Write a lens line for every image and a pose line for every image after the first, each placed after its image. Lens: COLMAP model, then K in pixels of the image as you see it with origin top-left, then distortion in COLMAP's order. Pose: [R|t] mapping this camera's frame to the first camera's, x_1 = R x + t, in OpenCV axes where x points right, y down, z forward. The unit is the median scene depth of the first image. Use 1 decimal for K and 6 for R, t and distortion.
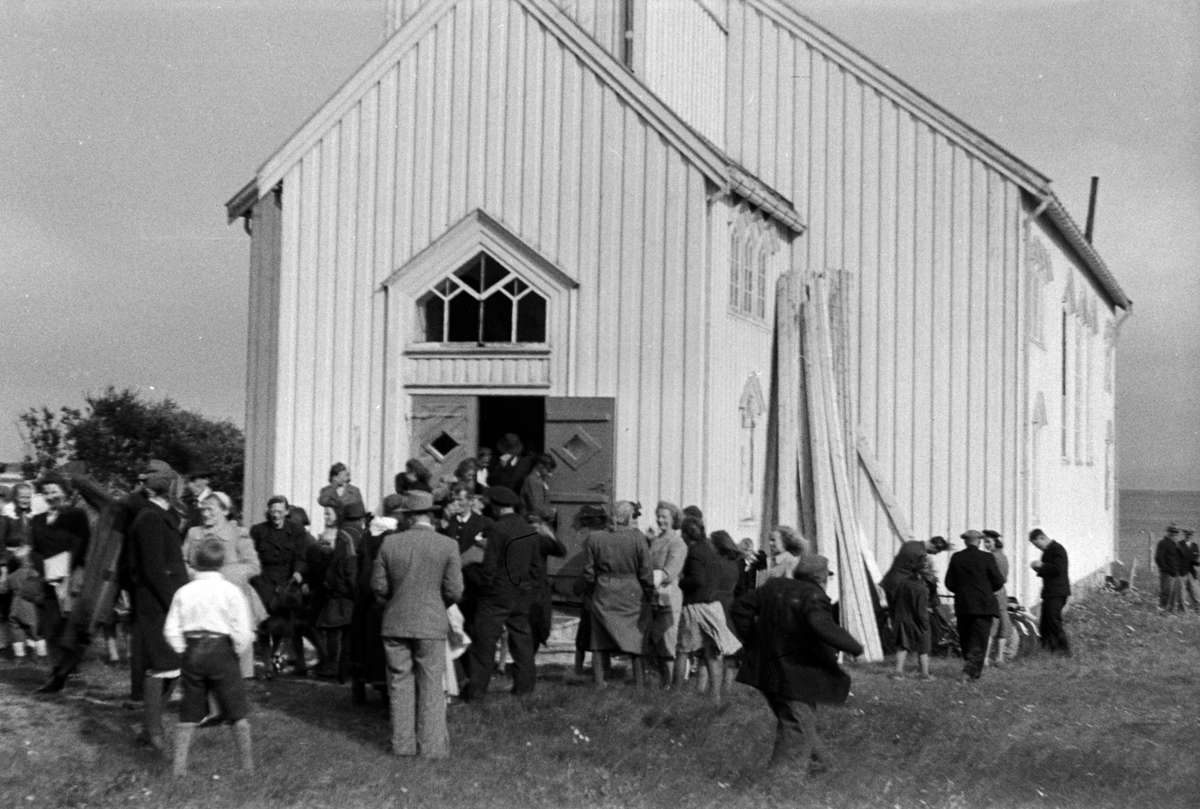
lens RADIAL K [[1839.9, 0, 600.0], [0, 1839.9, 404.5], [0, 0, 1]] dist [0.008670, 0.110250]
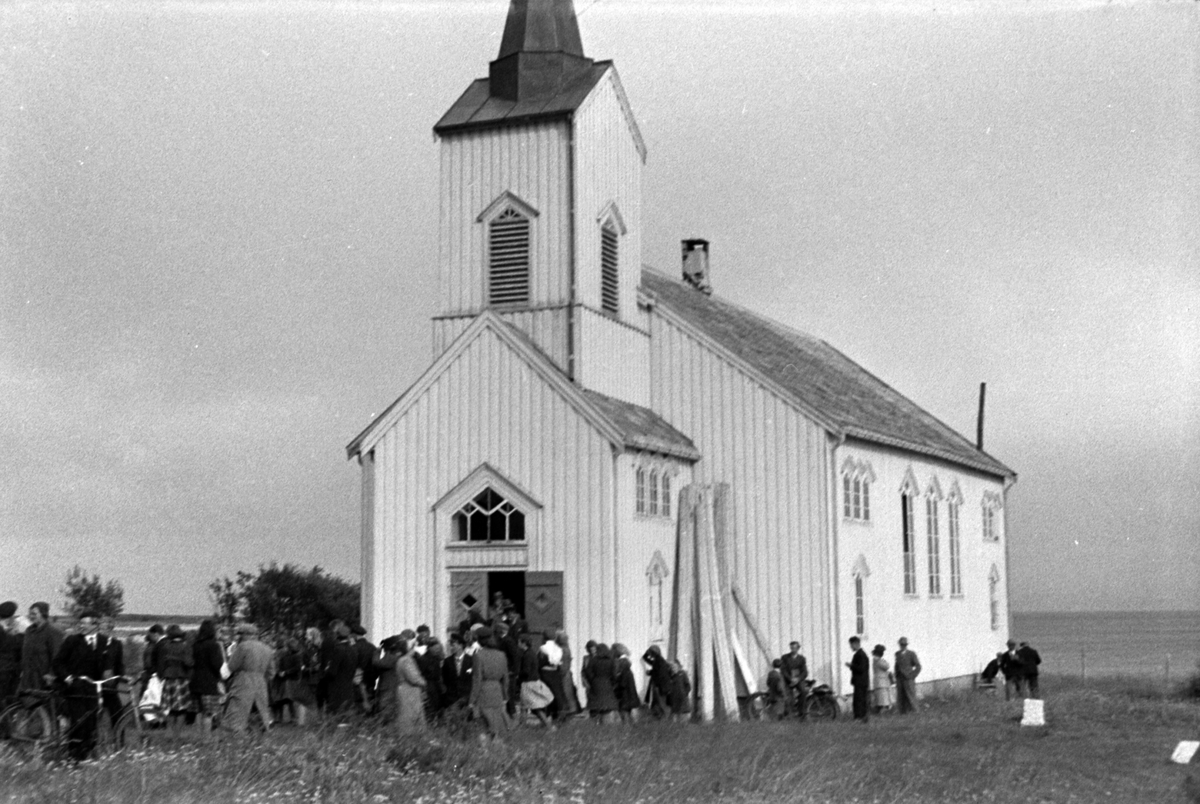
lens RADIAL K [[1728.6, 0, 600.0], [0, 1728.6, 402.0], [0, 0, 1]] dist [0.017263, 0.025061]
pose [[0.996861, -0.039497, -0.068614, 0.152058], [0.033585, 0.995791, -0.085281, -0.021176], [0.071694, 0.082709, 0.993992, -0.594966]]
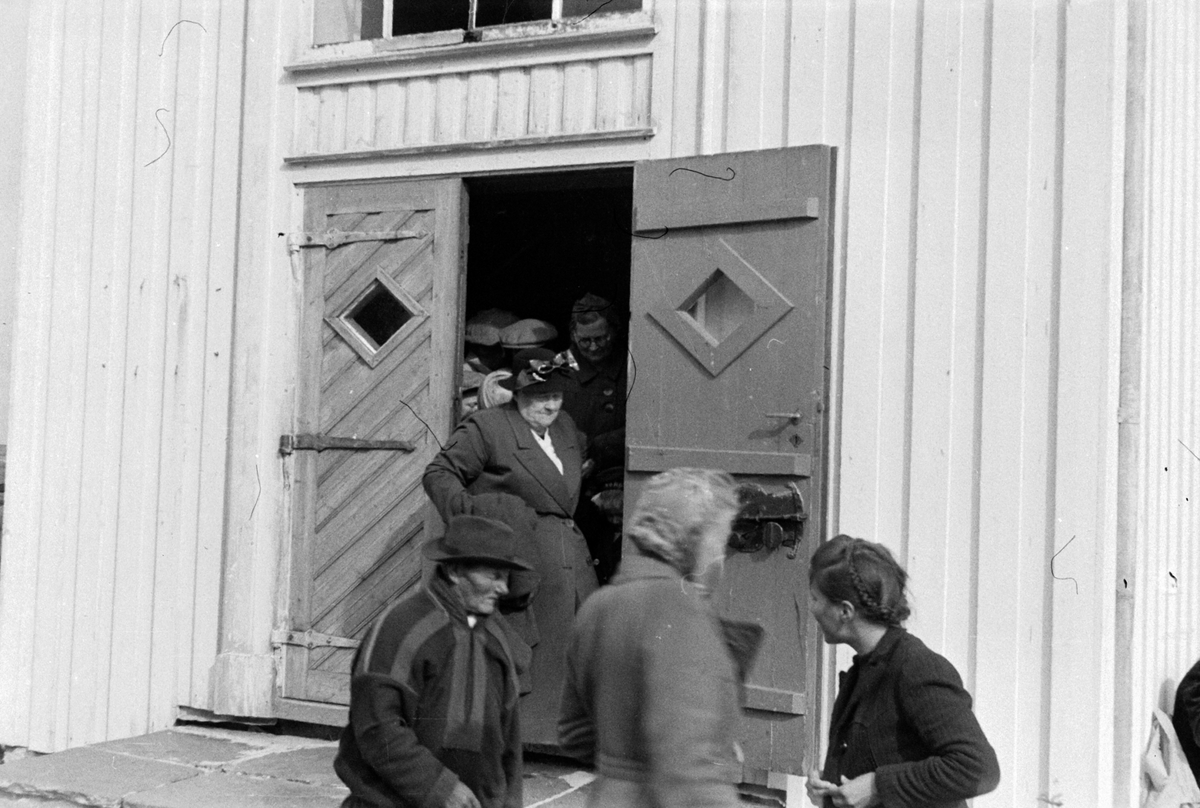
lens RADIAL K [[1839.9, 0, 600.0], [0, 1839.9, 404.0], [0, 0, 1]] dist [0.008670, 0.110250]
pose [[0.984771, 0.010357, -0.173549, 0.022236], [-0.011298, 0.999926, -0.004439, 0.040330], [0.173491, 0.006332, 0.984815, 0.645641]]
